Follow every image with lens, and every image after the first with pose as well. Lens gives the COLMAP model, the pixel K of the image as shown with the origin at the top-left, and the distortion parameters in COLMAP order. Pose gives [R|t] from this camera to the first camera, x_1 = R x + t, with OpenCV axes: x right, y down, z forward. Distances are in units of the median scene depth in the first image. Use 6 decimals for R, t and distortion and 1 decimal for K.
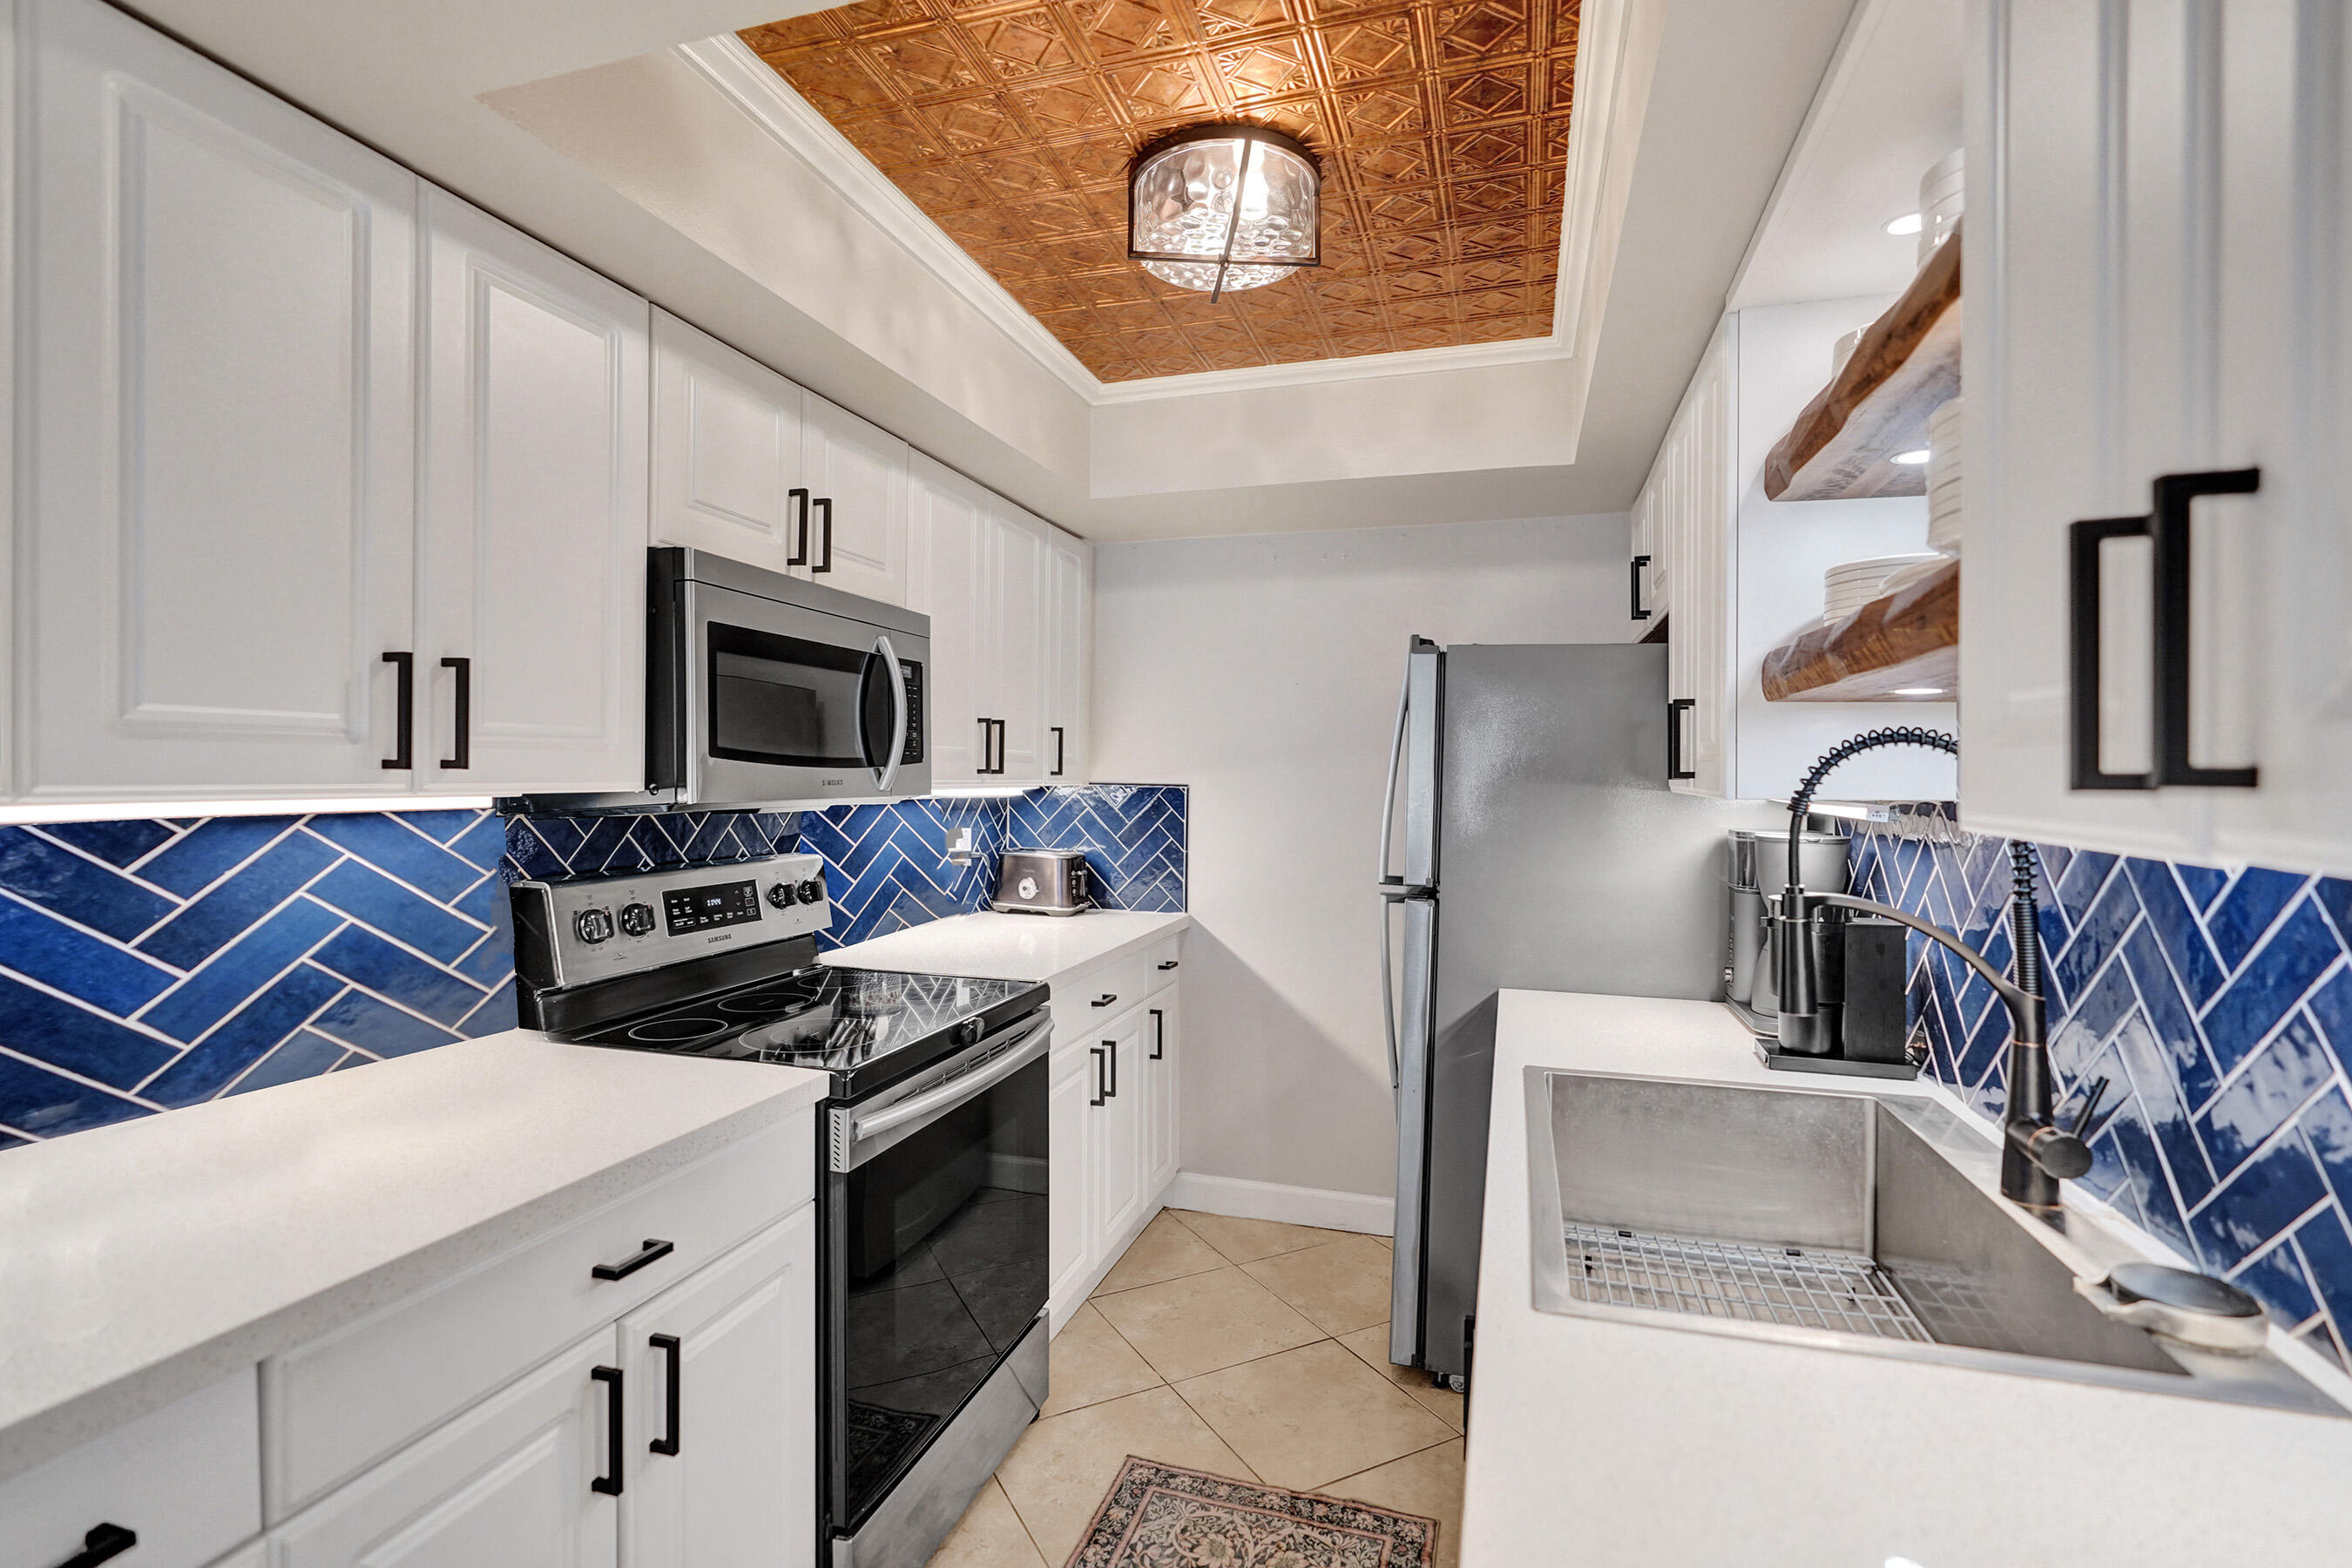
lens RADIAL K [[1110.7, 0, 1176.5], [0, 1110.7, 790.9], [0, 0, 1]] dist [-0.005132, -0.000070]
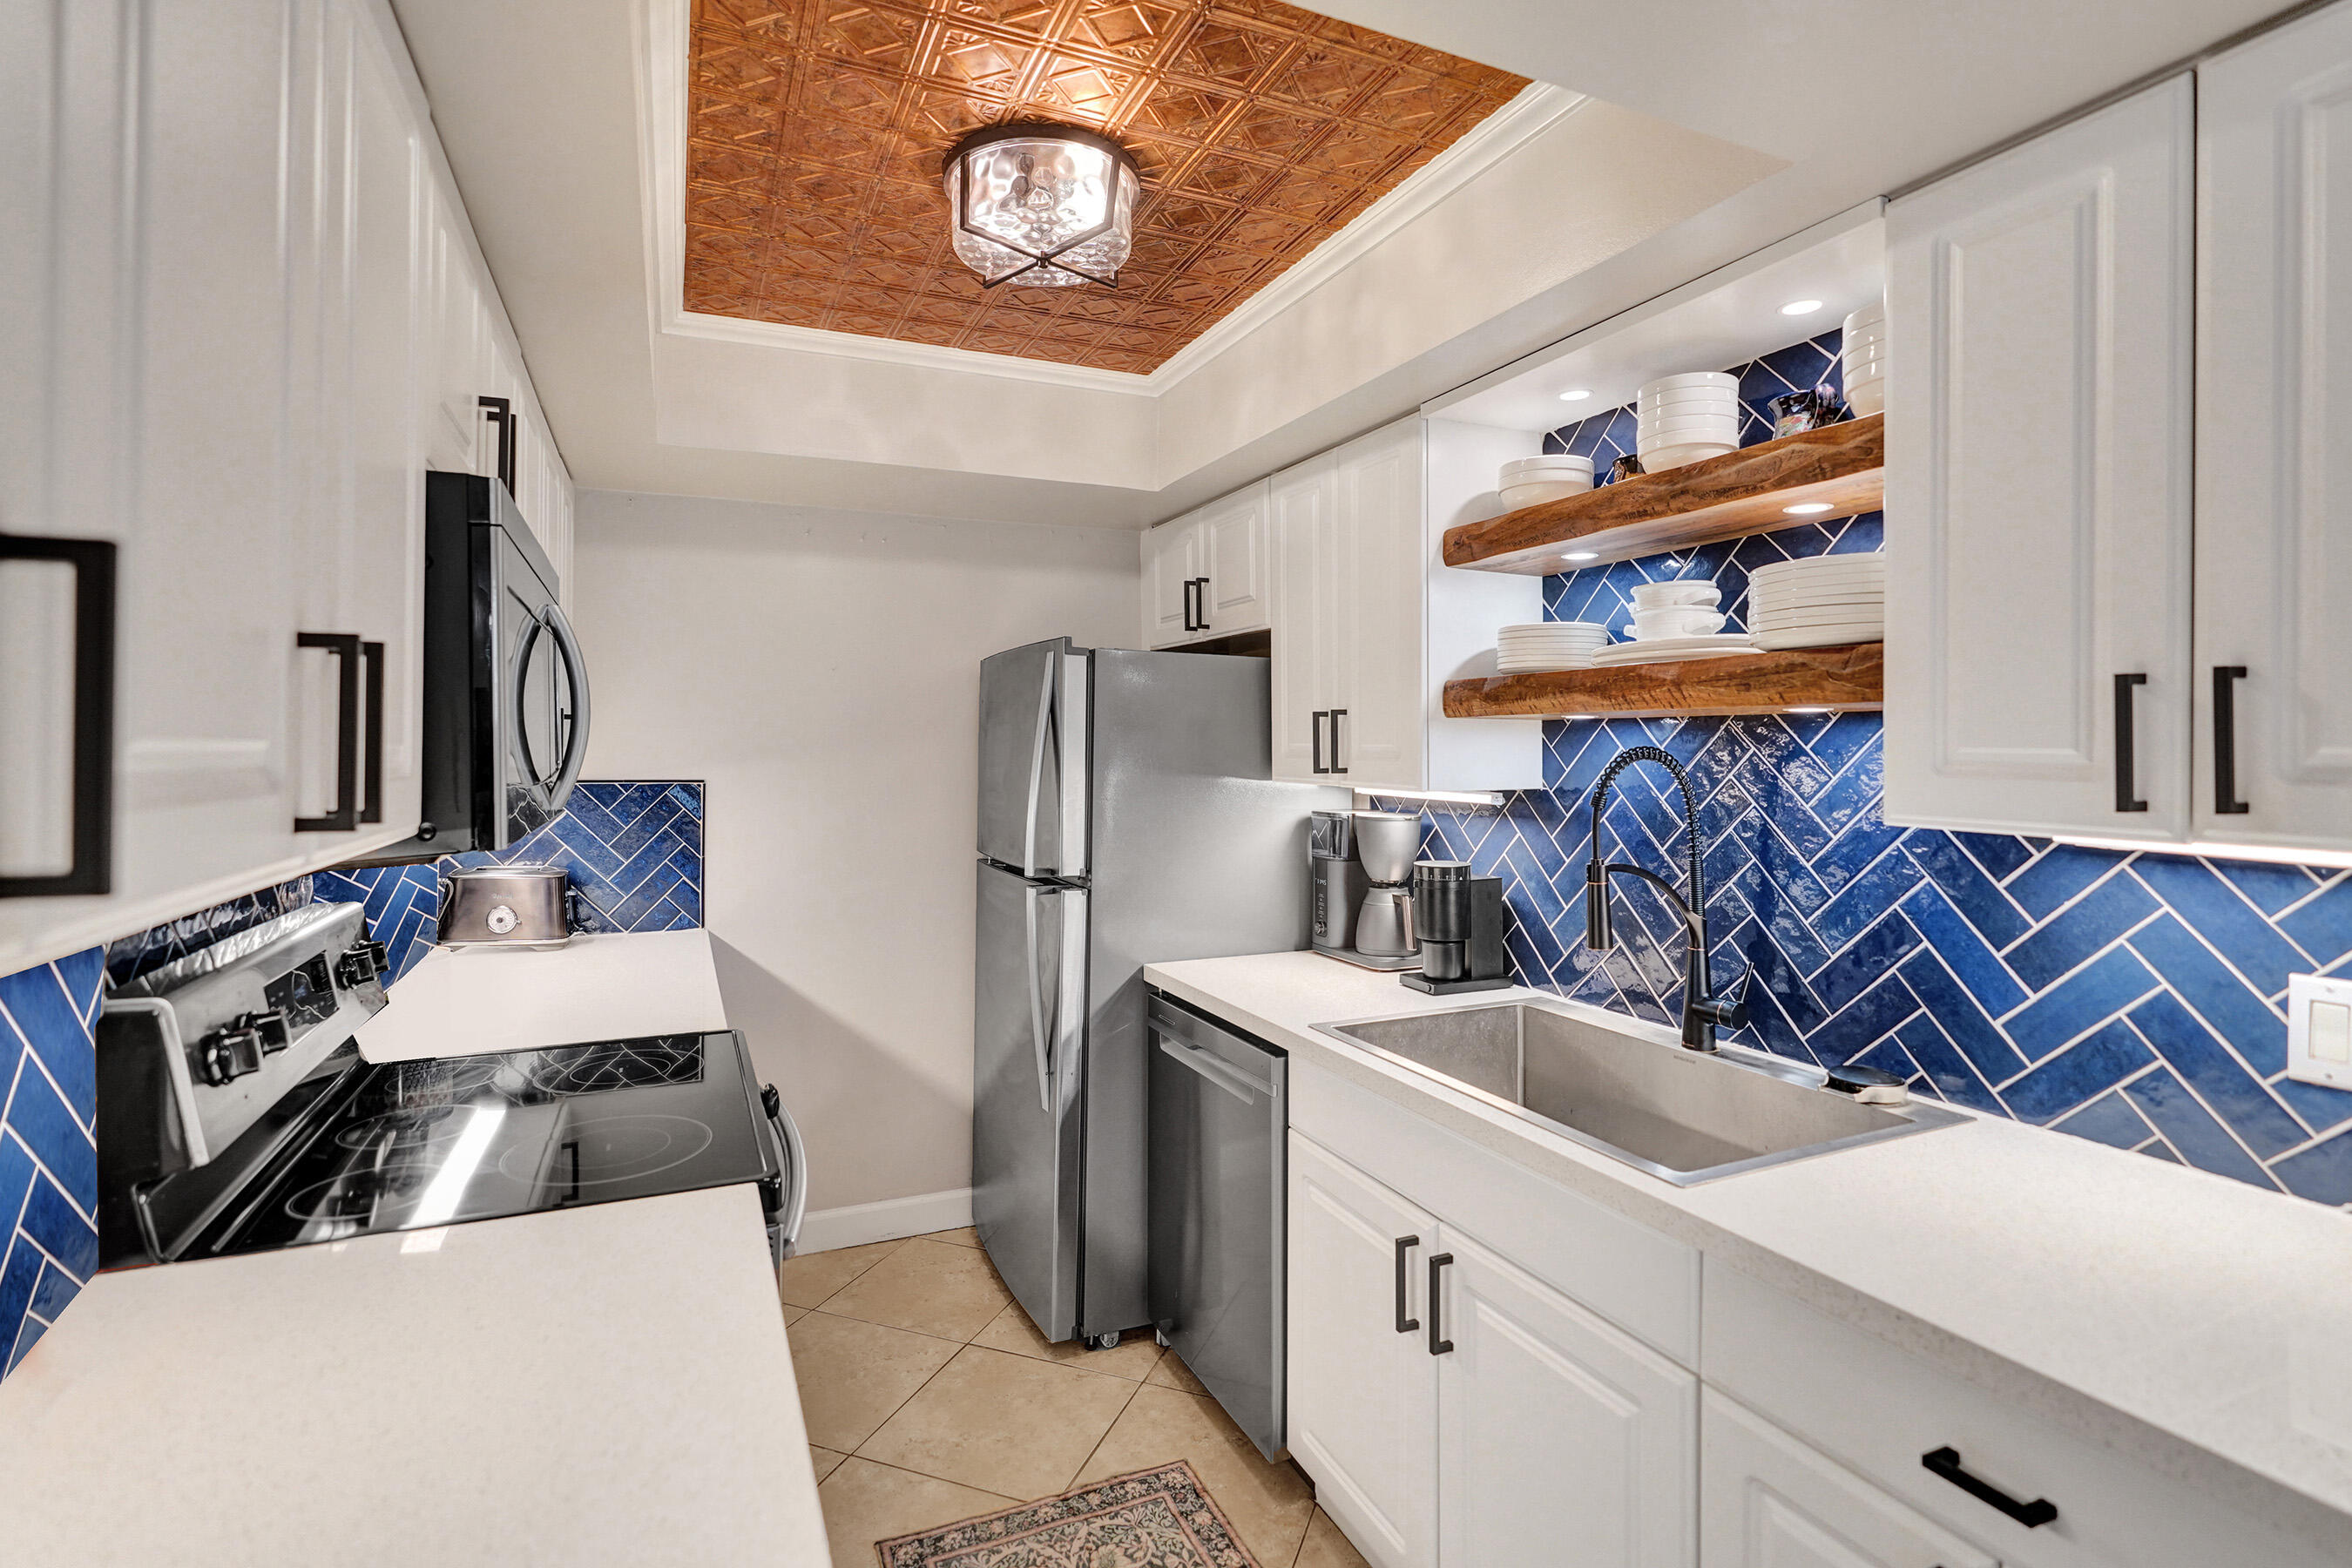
lens RADIAL K [[1117.8, 0, 1167.1], [0, 1117.8, 745.6], [0, 0, 1]] dist [-0.004646, -0.000232]
pose [[0.756001, -0.007338, 0.654530, -0.478481], [0.015127, 0.999866, -0.006262, -0.035137], [-0.654396, 0.014635, 0.756010, 0.169195]]
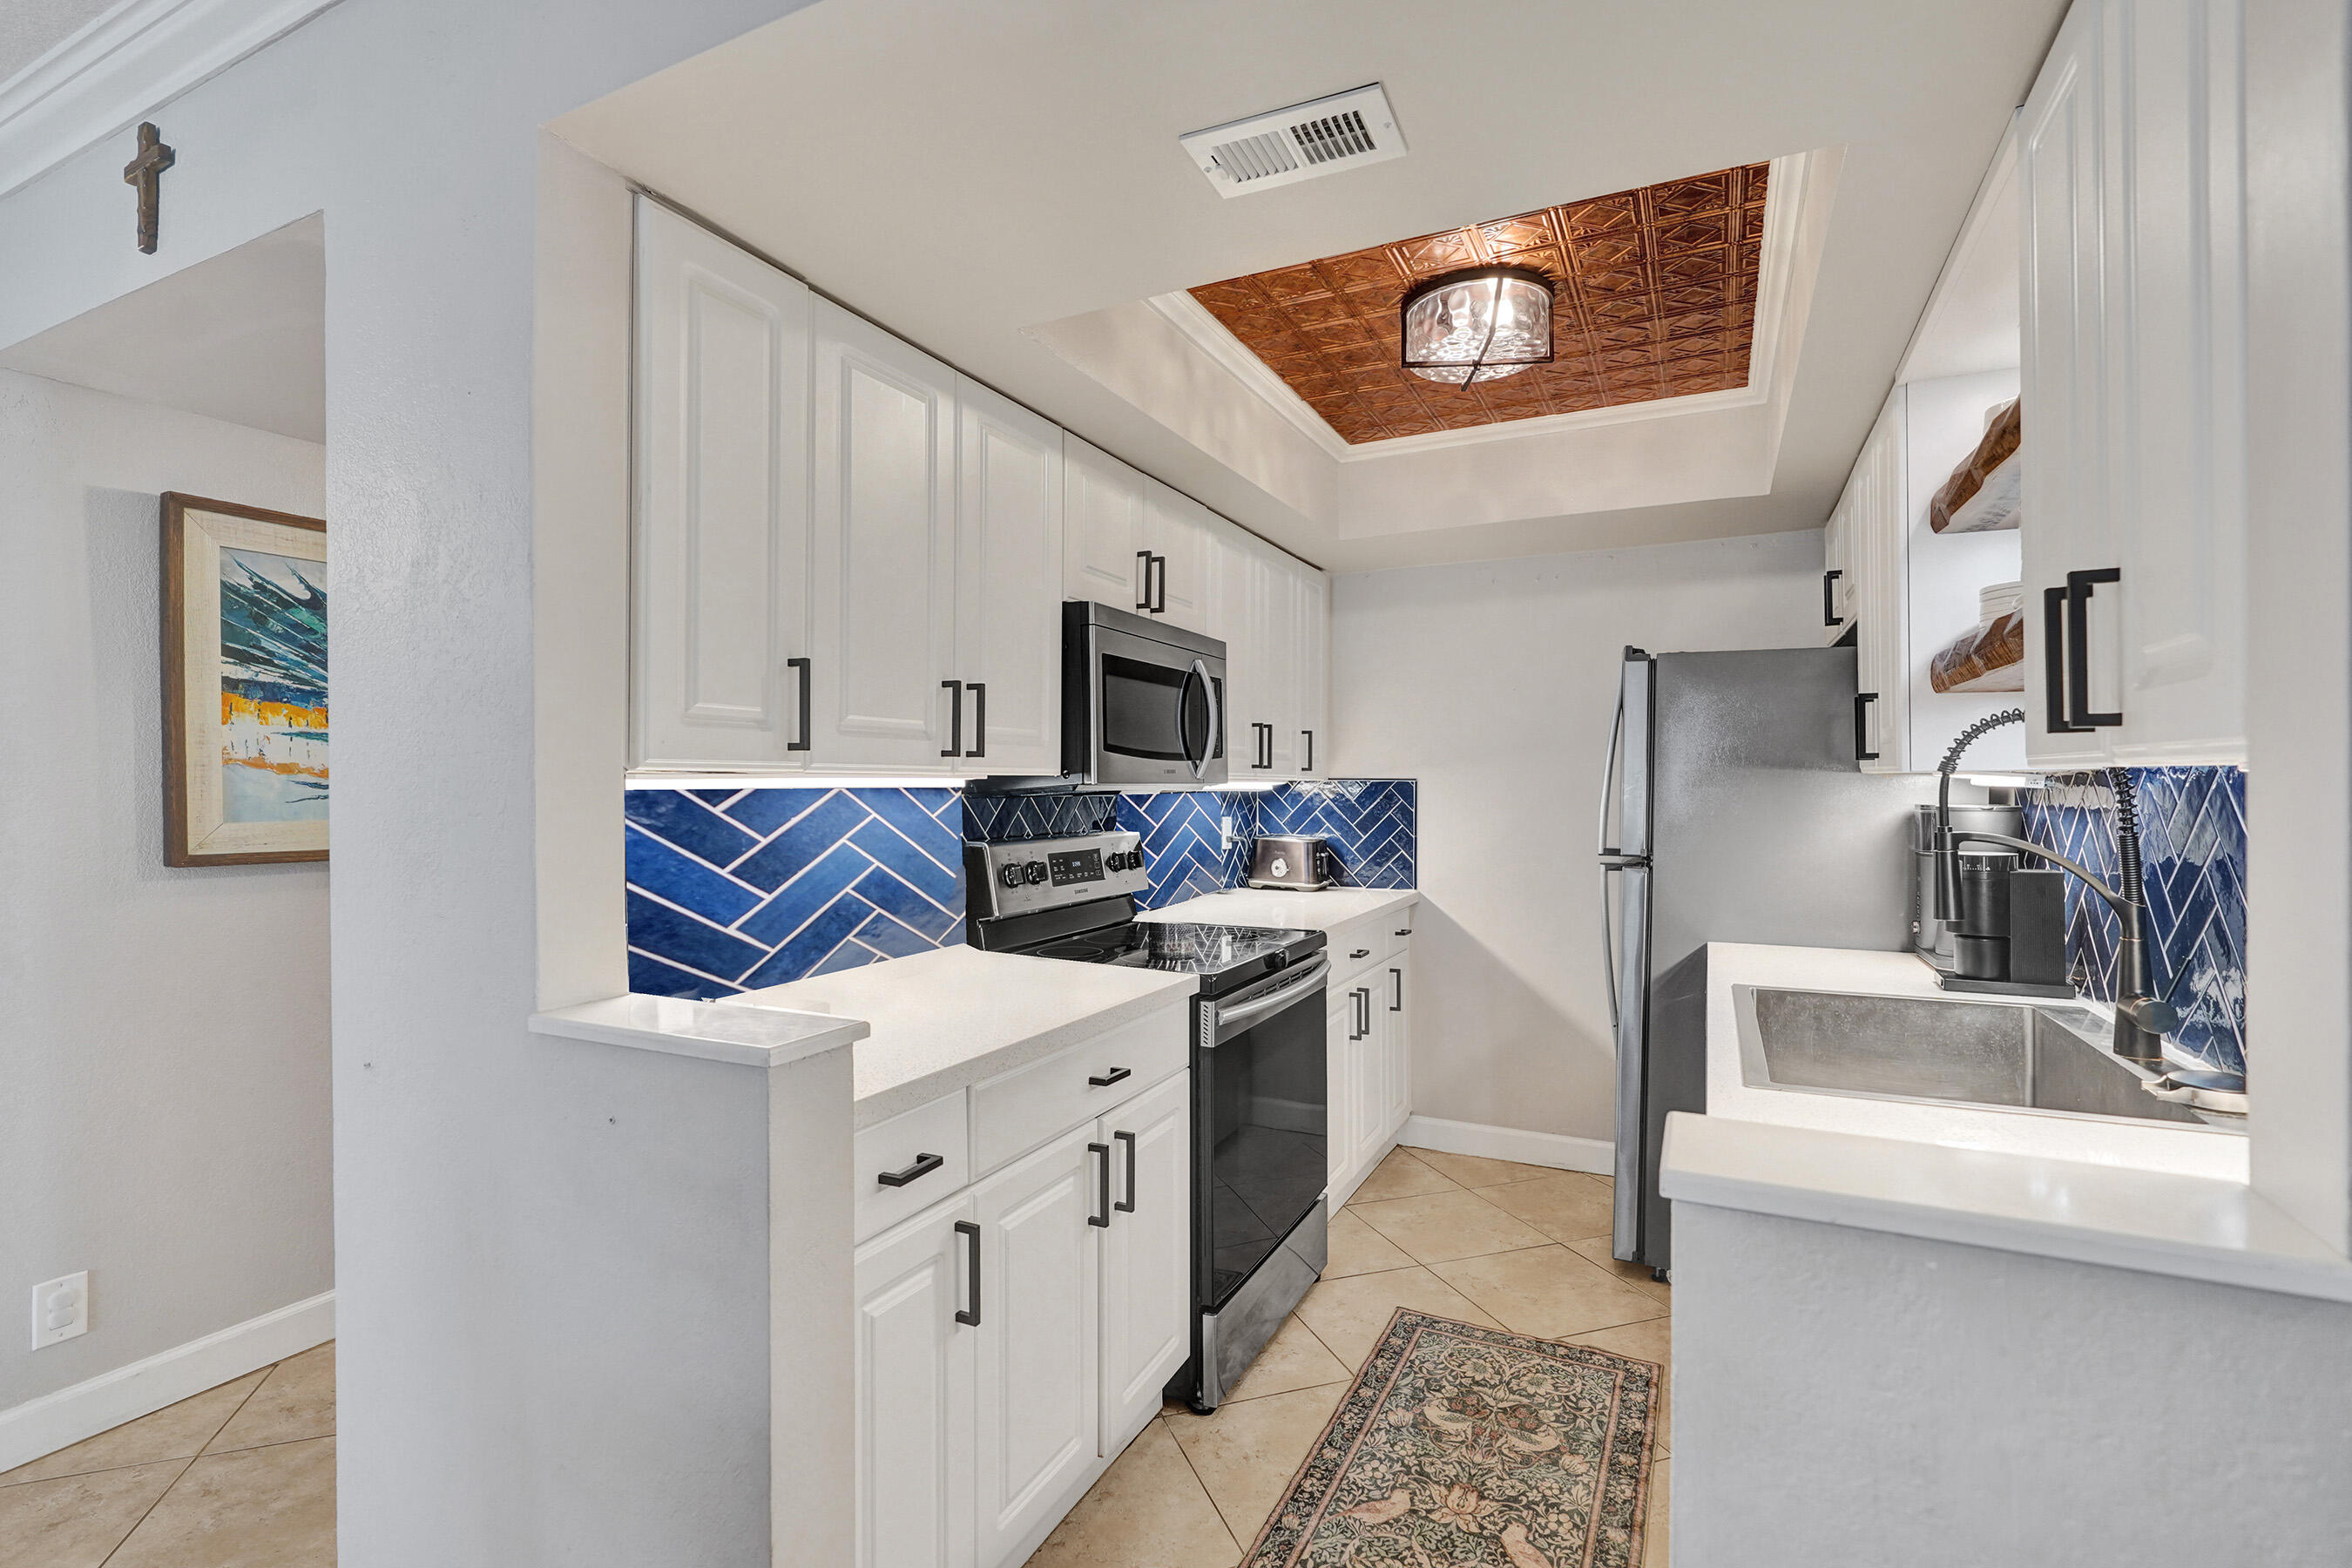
lens RADIAL K [[1103.4, 0, 1165.2], [0, 1103.4, 789.1], [0, 0, 1]] dist [-0.008719, 0.001202]
pose [[0.986542, -0.008870, -0.163270, -0.100839], [0.006877, 0.999895, -0.012768, 0.030095], [0.163366, 0.011473, 0.986499, -0.295294]]
